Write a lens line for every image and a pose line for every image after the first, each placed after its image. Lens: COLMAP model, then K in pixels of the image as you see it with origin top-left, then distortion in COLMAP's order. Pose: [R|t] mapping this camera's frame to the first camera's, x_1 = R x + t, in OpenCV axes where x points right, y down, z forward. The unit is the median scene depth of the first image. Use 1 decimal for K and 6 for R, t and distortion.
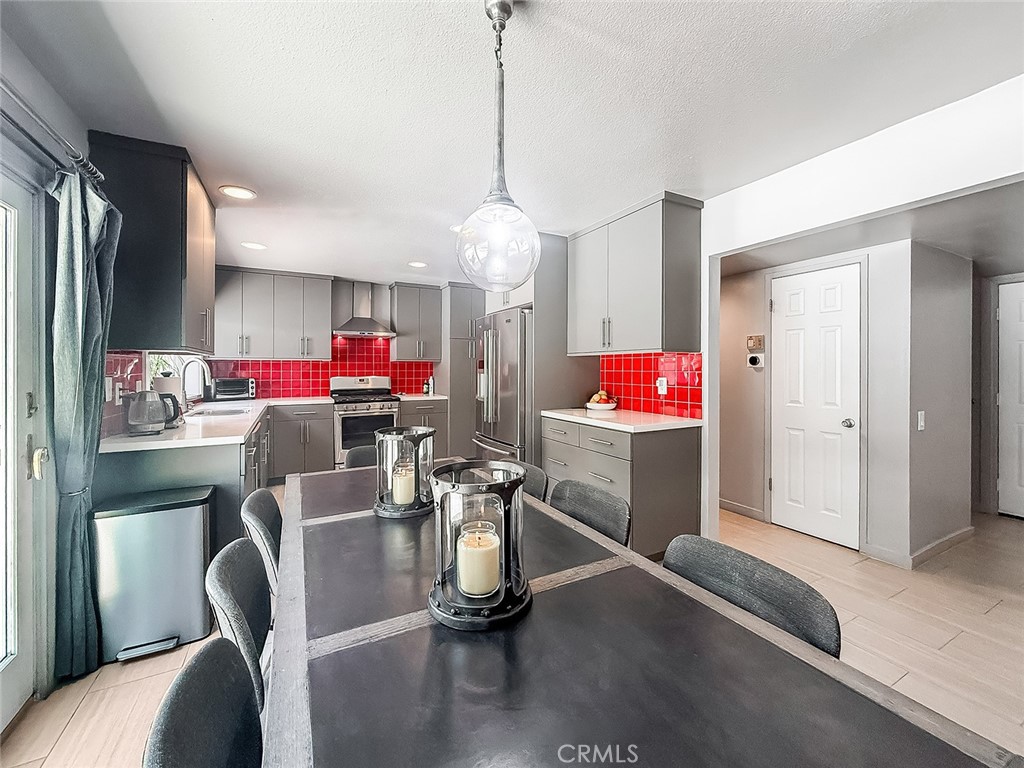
lens RADIAL K [[420.5, 0, 510.6], [0, 420.5, 367.6], [0, 0, 1]] dist [-0.002141, -0.001030]
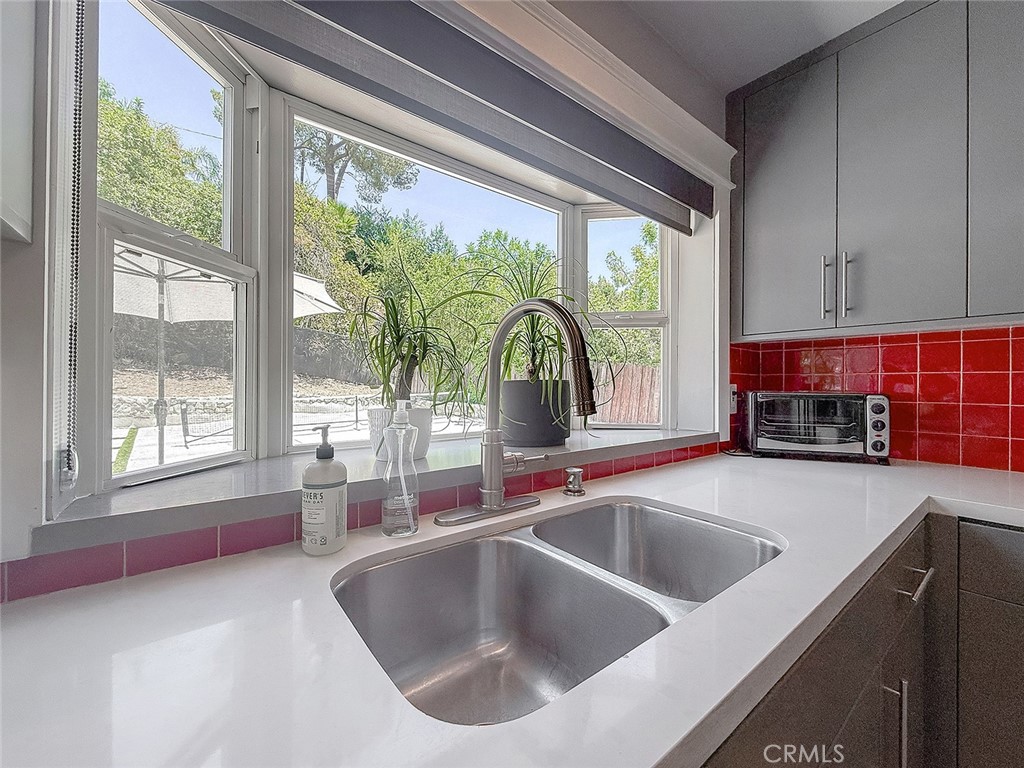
lens RADIAL K [[420.5, 0, 504.5], [0, 420.5, 383.5], [0, 0, 1]] dist [-0.002141, -0.001030]
pose [[0.171971, 0.003748, -0.985095, -0.344556], [-0.004549, 0.999985, 0.003010, 0.016669], [0.985092, 0.003964, 0.171985, 0.647964]]
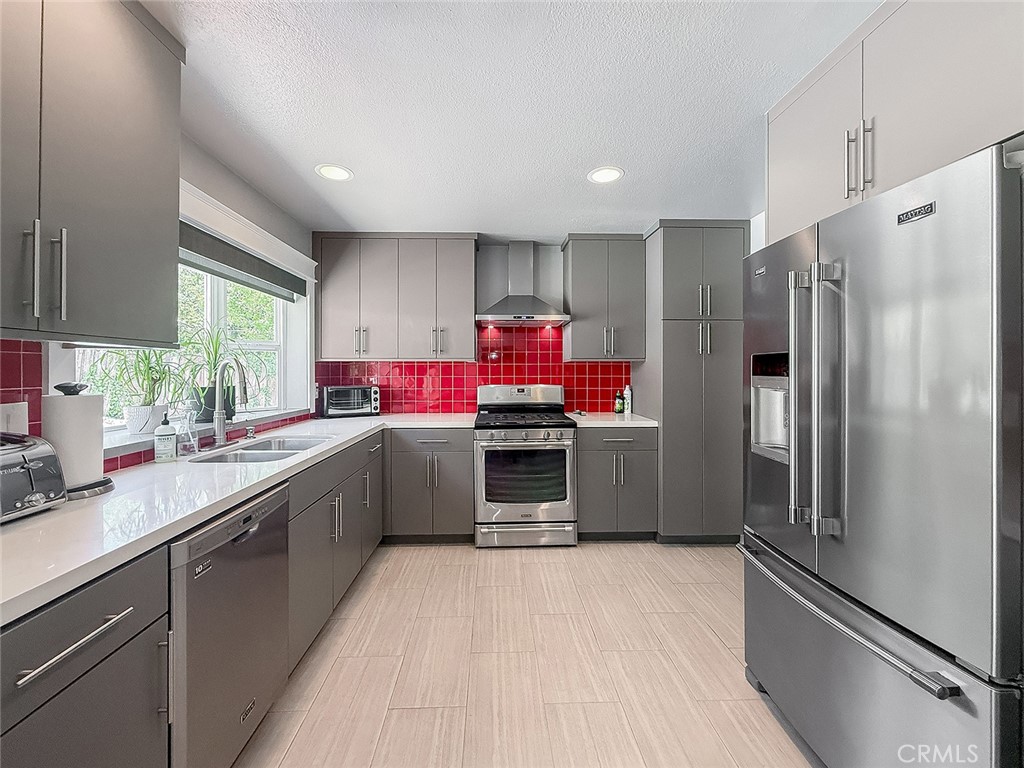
lens RADIAL K [[420.5, 0, 501.3], [0, 420.5, 370.6], [0, 0, 1]] dist [-0.002141, -0.001030]
pose [[0.894980, -0.001142, -0.446106, -0.093476], [0.001548, 0.999999, 0.000546, -0.002143], [0.446104, -0.001179, 0.894980, 0.427344]]
